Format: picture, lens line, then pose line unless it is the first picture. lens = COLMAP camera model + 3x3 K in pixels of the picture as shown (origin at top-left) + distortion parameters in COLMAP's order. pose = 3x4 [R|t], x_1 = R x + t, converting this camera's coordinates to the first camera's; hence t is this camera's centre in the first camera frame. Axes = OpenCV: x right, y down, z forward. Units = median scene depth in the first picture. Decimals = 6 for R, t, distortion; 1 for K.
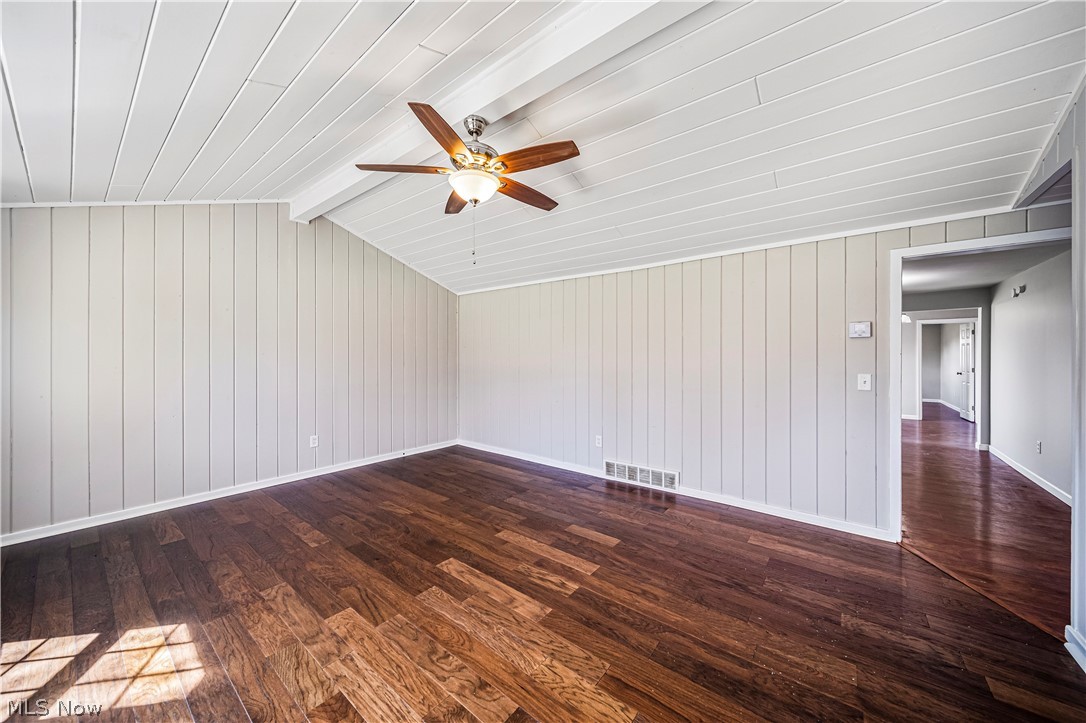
lens RADIAL K [[385.0, 0, 541.5], [0, 385.0, 355.5], [0, 0, 1]] dist [0.003012, 0.000058]
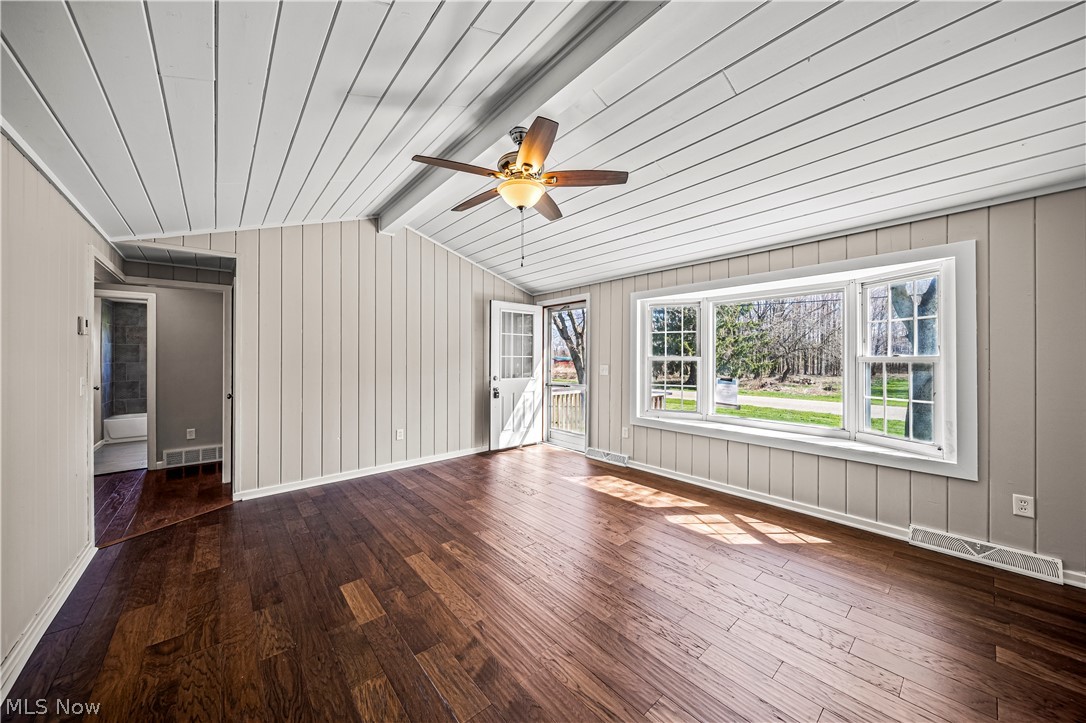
lens RADIAL K [[385.0, 0, 542.6], [0, 385.0, 356.8], [0, 0, 1]] dist [0.003012, 0.000058]
pose [[-0.981704, 0.006256, 0.190310, -0.441859], [0.006841, 0.999974, 0.002414, 0.006544], [-0.190290, 0.003672, -0.981721, 2.084327]]
